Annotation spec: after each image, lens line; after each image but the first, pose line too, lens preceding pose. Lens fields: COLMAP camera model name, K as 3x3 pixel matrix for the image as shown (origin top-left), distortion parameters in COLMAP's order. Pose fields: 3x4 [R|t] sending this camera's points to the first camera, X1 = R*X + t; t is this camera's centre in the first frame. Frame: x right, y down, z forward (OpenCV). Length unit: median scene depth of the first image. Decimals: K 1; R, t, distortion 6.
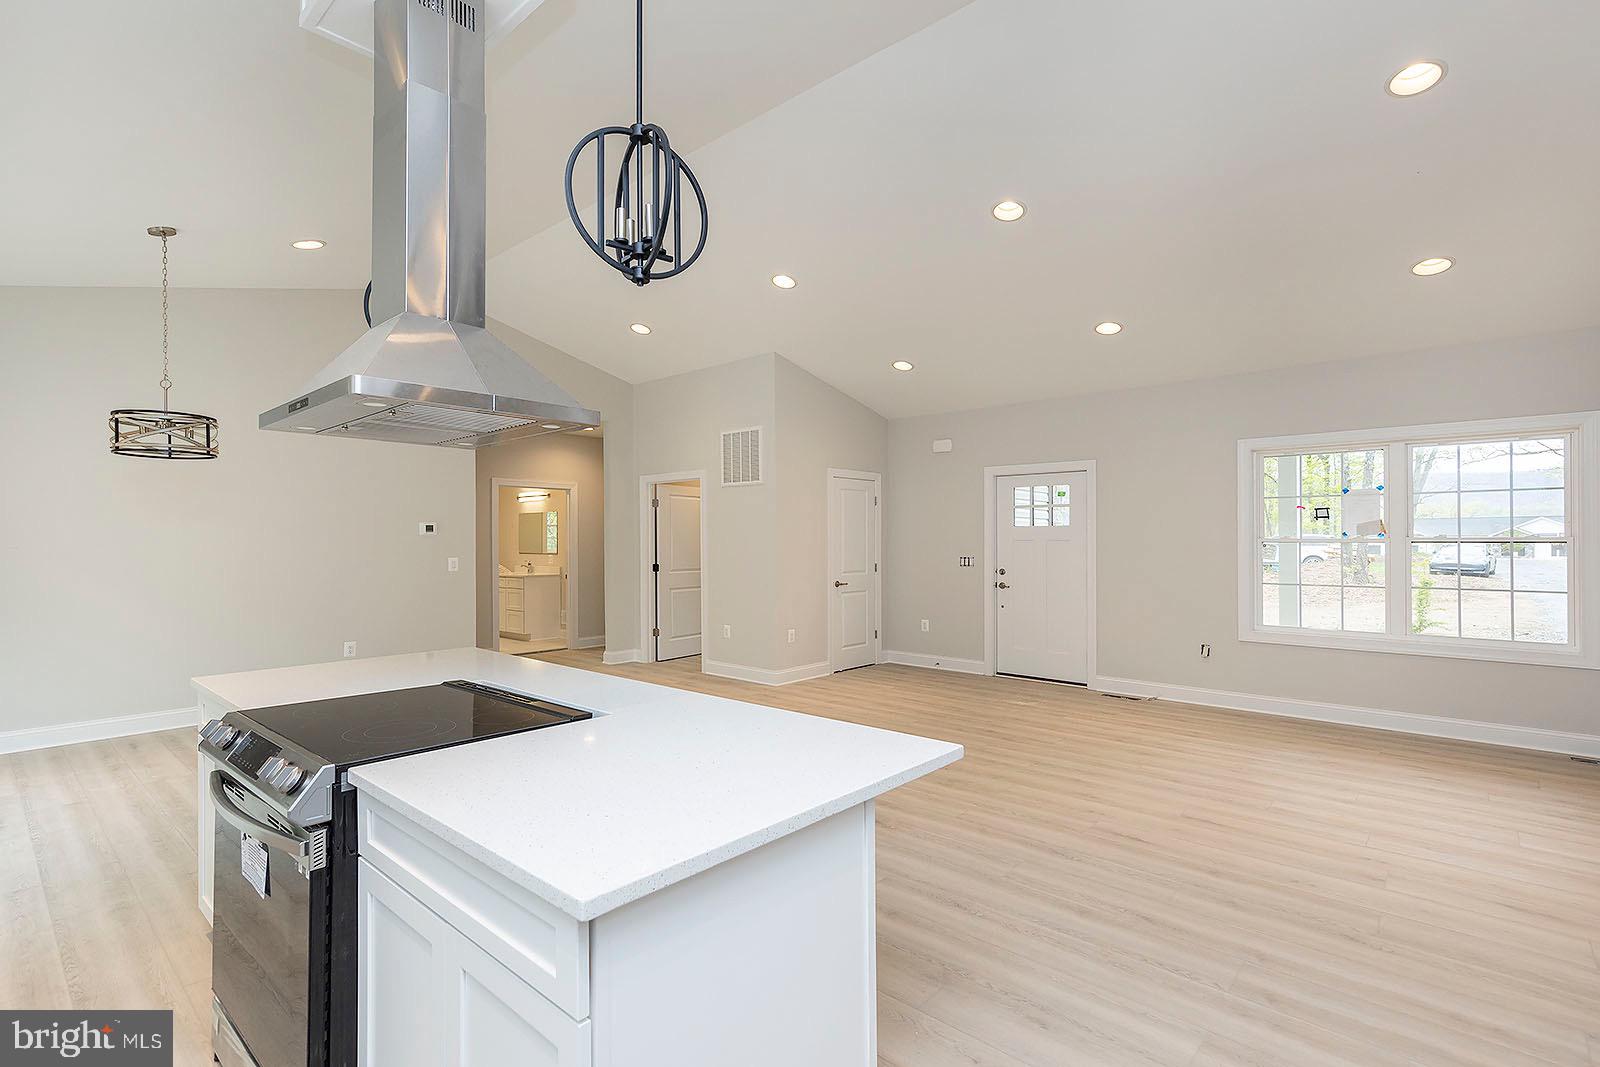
lens RADIAL K [[701.7, 0, 772.2], [0, 701.7, 540.5], [0, 0, 1]] dist [0.002930, 0.000036]
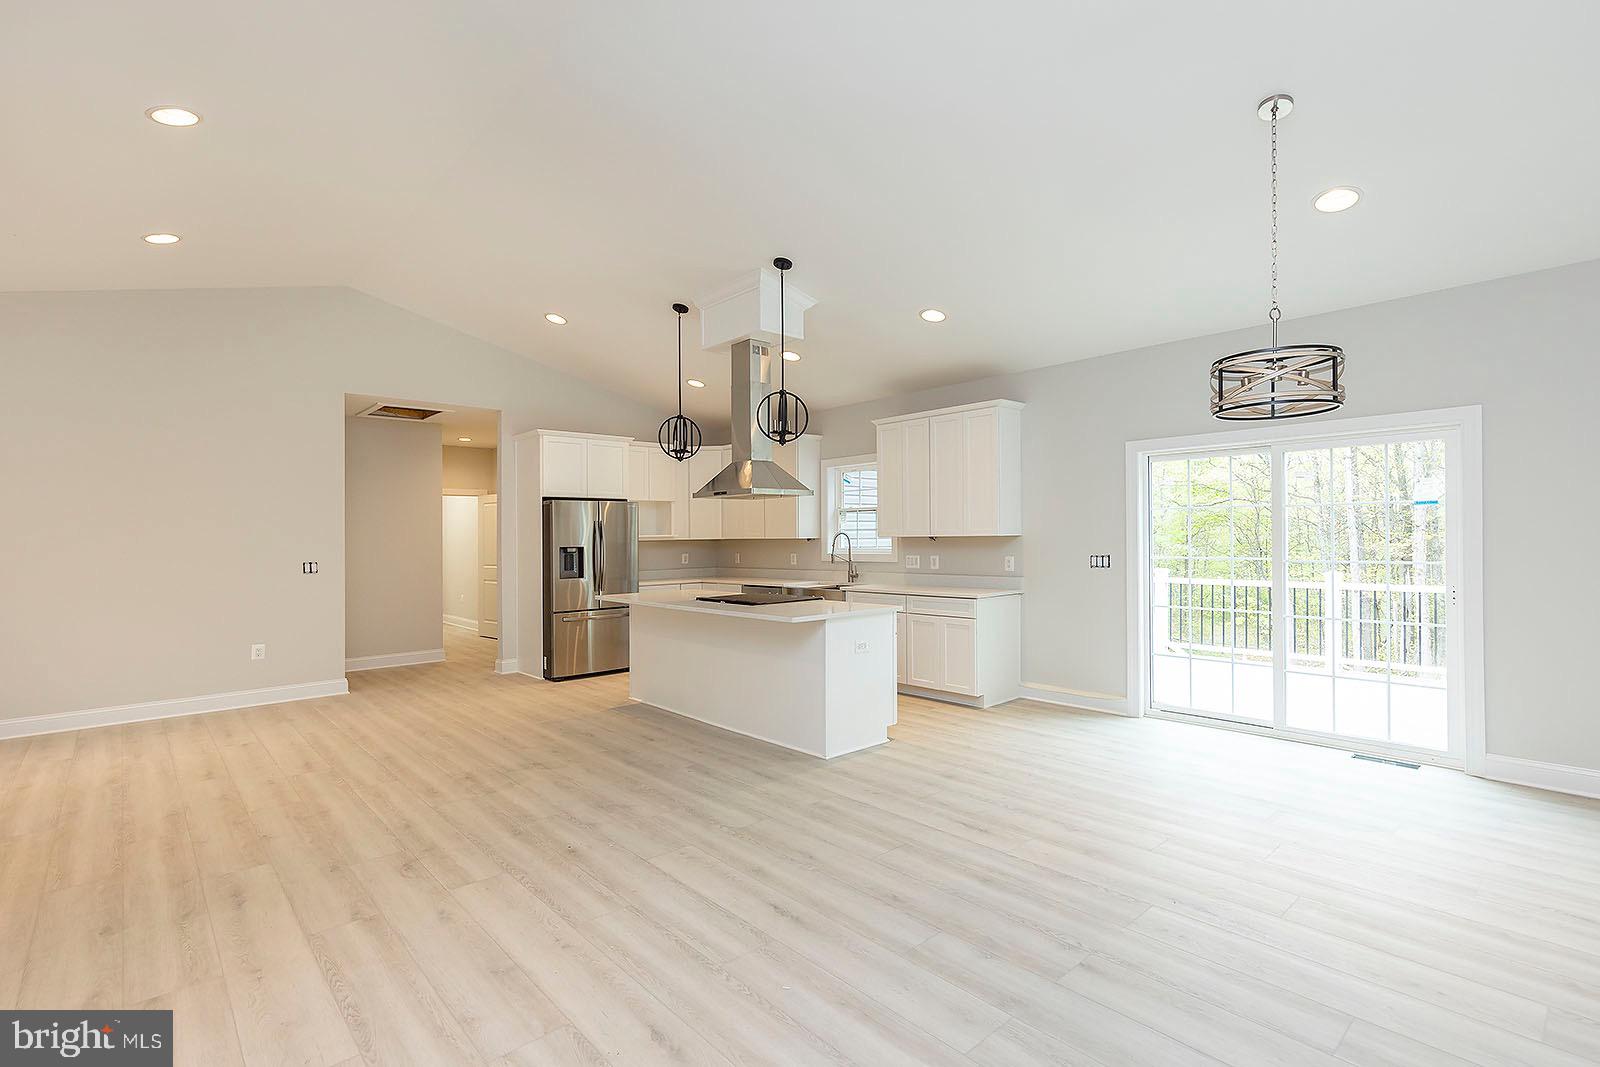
lens RADIAL K [[743.8, 0, 780.1], [0, 743.8, 538.7], [0, 0, 1]] dist [0.008087, -0.000592]
pose [[-0.995115, 0.009469, 0.098271, -0.314830], [0.008747, 0.999931, -0.007779, 0.003546], [-0.098338, -0.006881, -0.995129, 1.365700]]
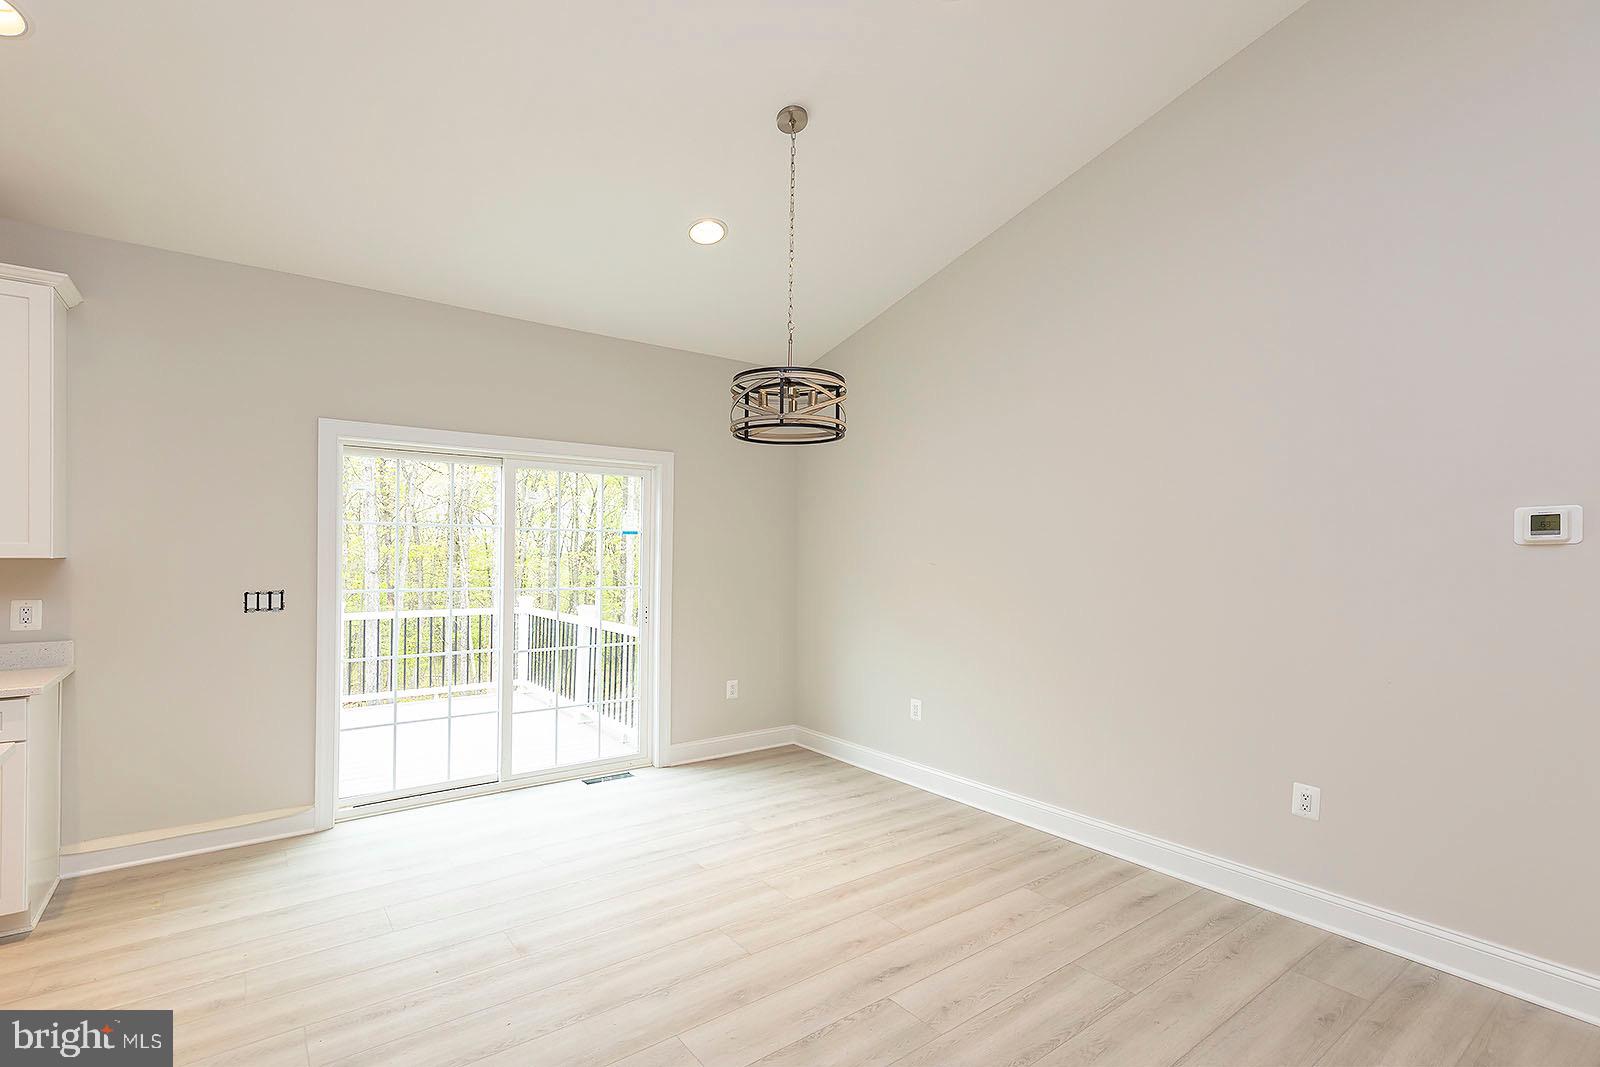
lens RADIAL K [[741.2, 0, 840.7], [0, 741.2, 560.8], [0, 0, 1]] dist [0.008938, -0.000050]
pose [[-0.151036, 0.000913, -0.988528, -0.083732], [0.002807, 0.999996, 0.000495, -0.003371], [0.988524, -0.002701, -0.151038, 0.871930]]
